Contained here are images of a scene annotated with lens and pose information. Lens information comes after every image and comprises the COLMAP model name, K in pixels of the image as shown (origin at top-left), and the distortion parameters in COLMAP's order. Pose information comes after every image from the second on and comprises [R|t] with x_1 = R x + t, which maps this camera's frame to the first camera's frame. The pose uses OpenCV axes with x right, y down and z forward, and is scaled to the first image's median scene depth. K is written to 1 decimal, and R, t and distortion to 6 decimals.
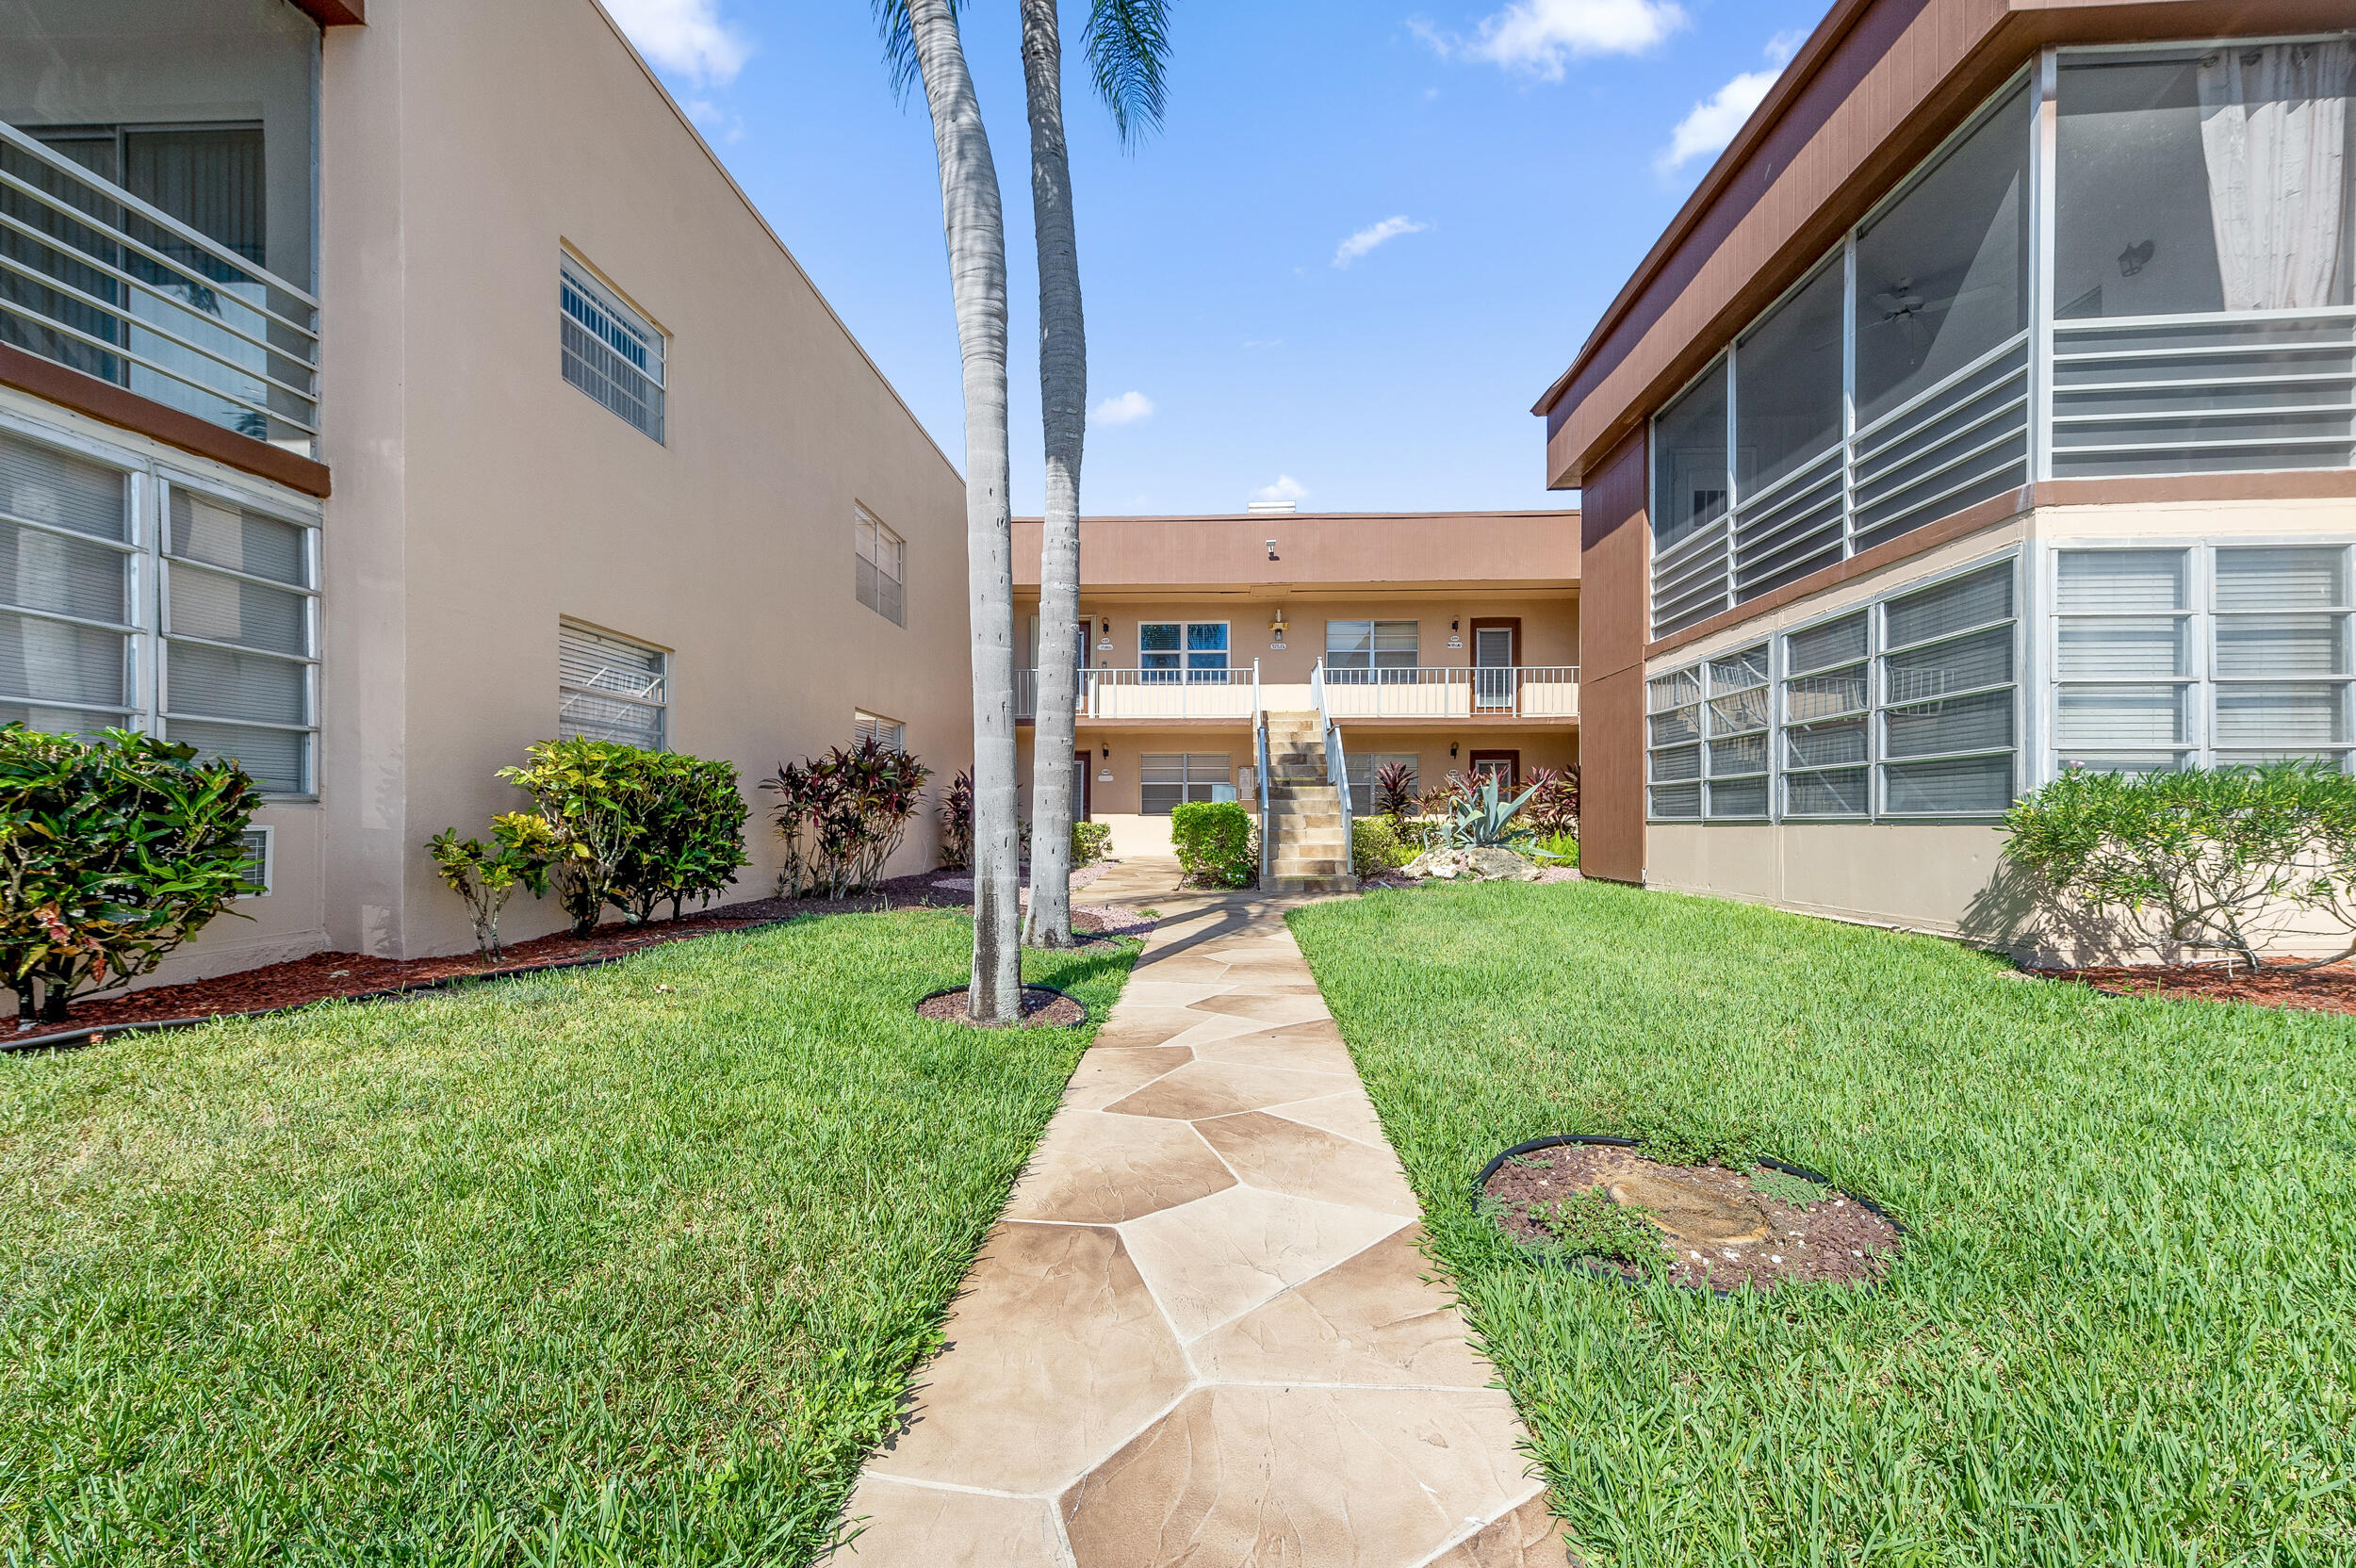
lens RADIAL K [[946.7, 0, 1177.2], [0, 946.7, 811.2], [0, 0, 1]] dist [0.023835, 0.000054]
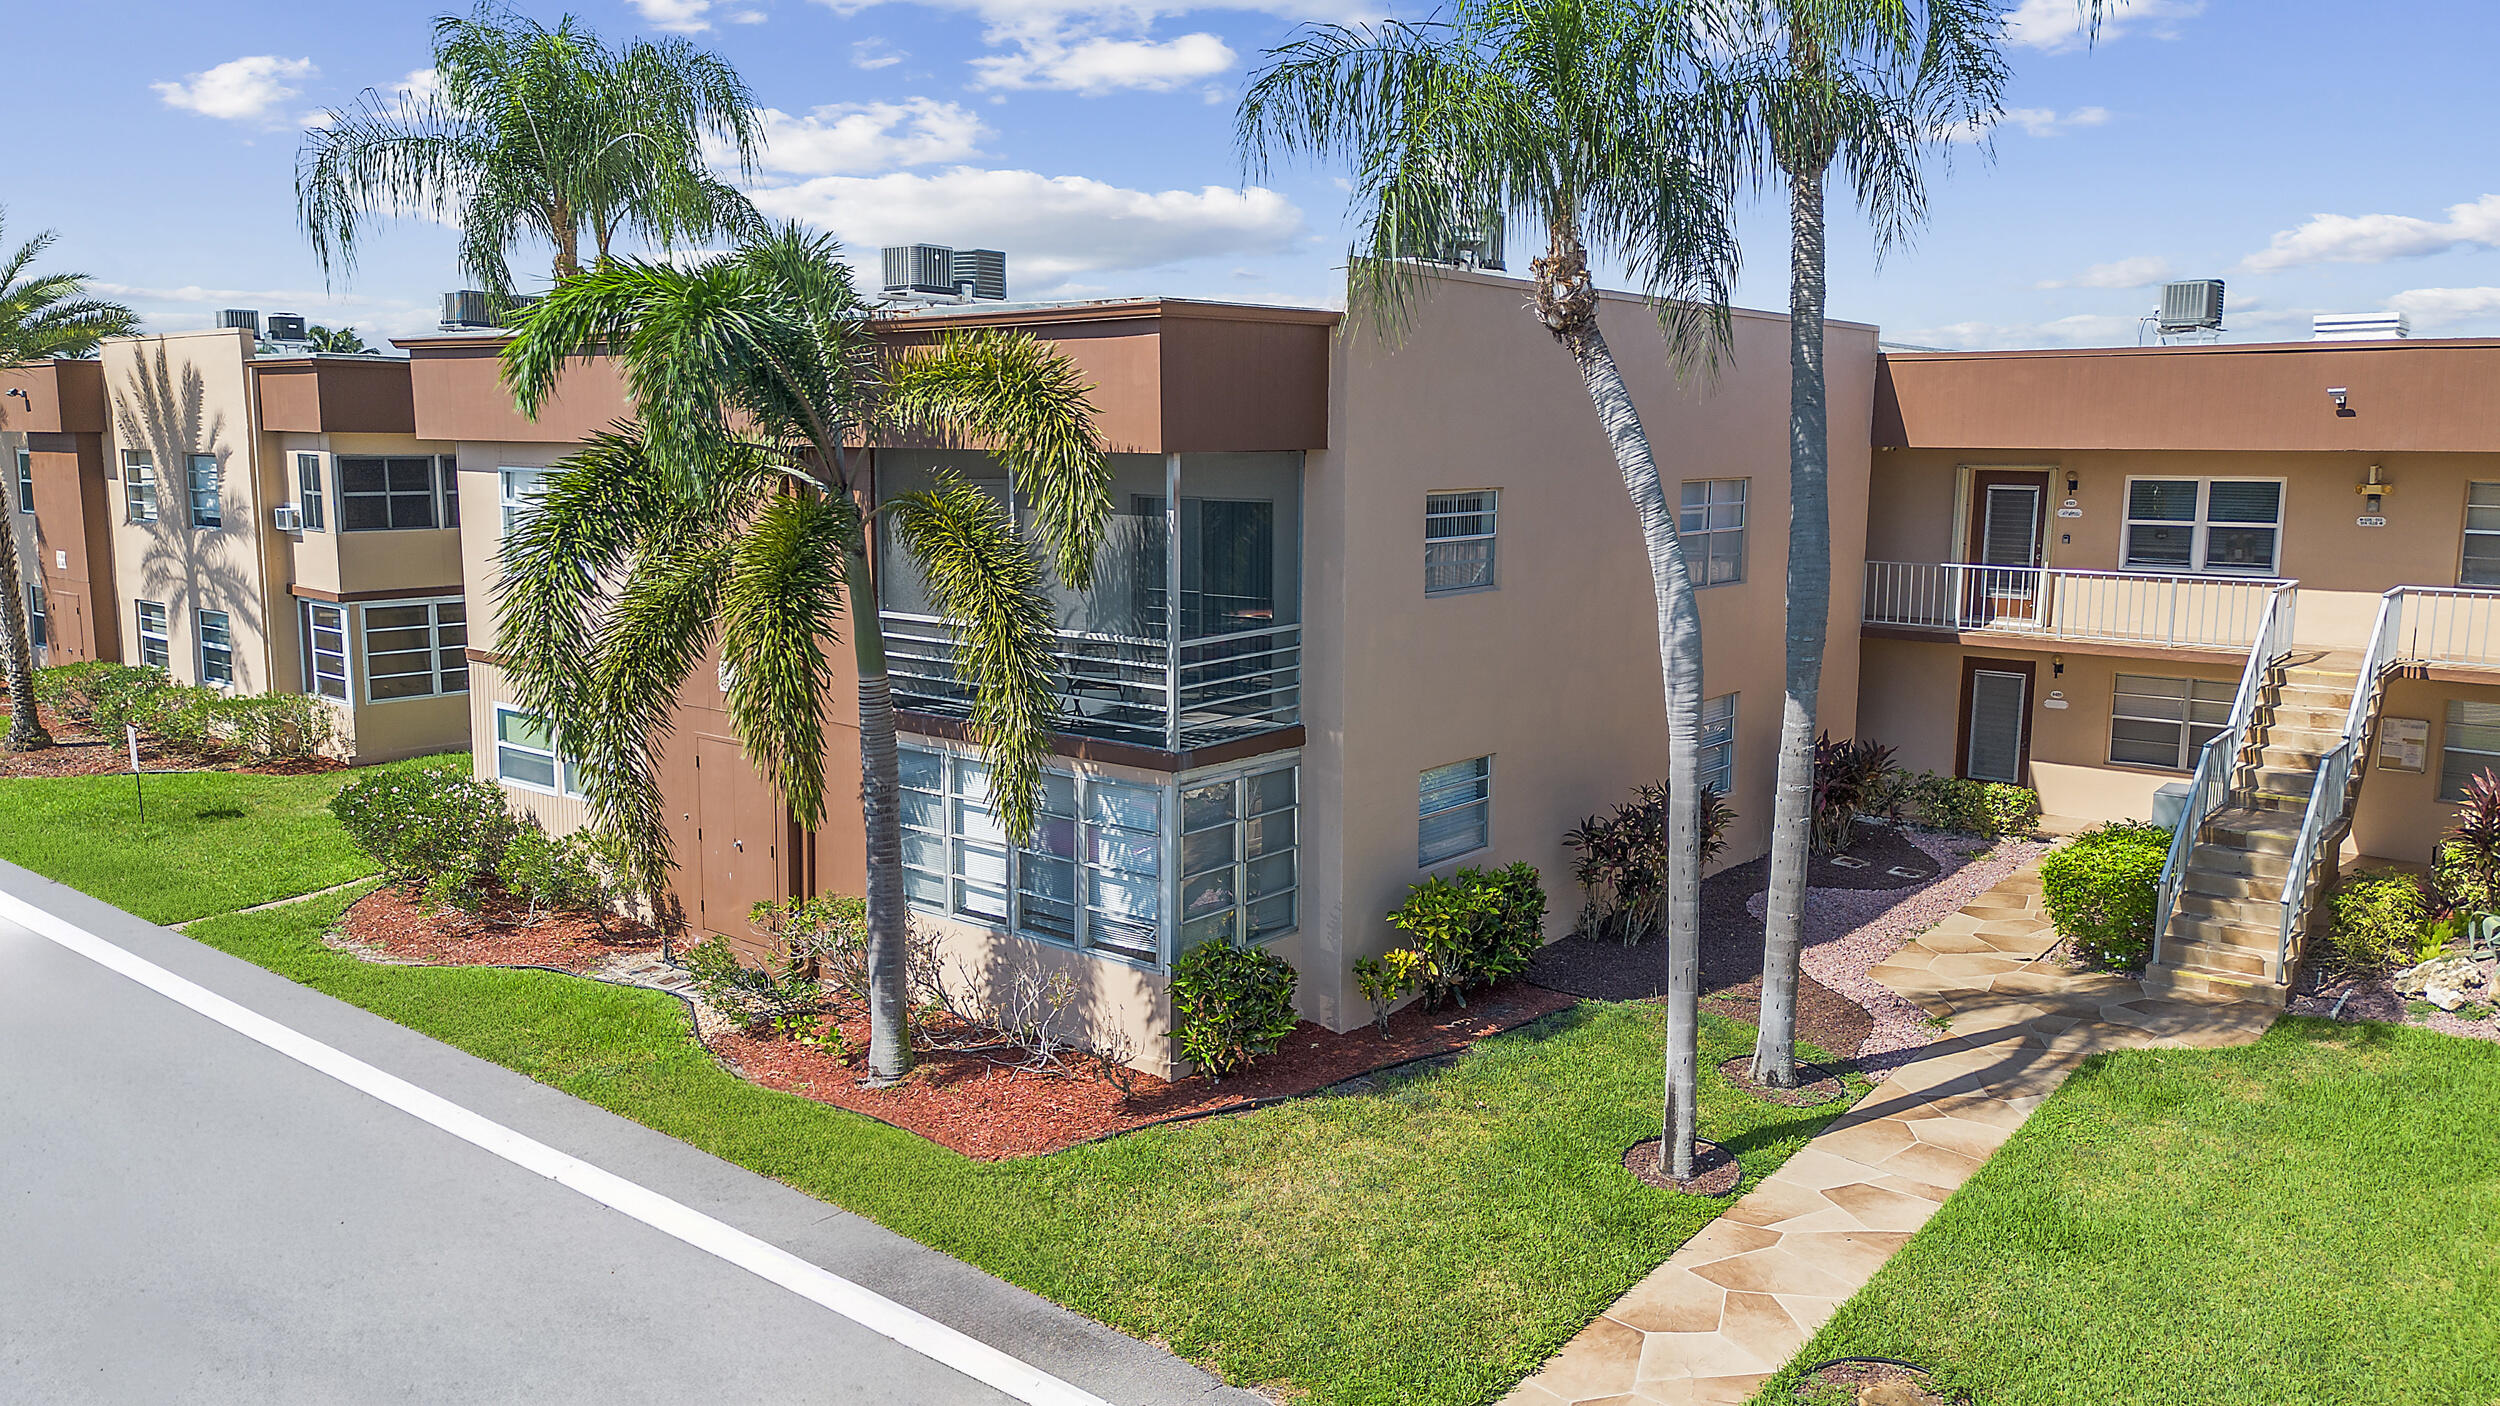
lens RADIAL K [[1790.2, 0, 1250.0], [0, 1790.2, 703.0], [0, 0, 1]] dist [0.043956, 0.000587]
pose [[0.806617, 0.091596, -0.583935, 0.854638], [0.003568, 0.987147, 0.159773, -0.965809], [0.591064, -0.130959, 0.795923, -1.553847]]
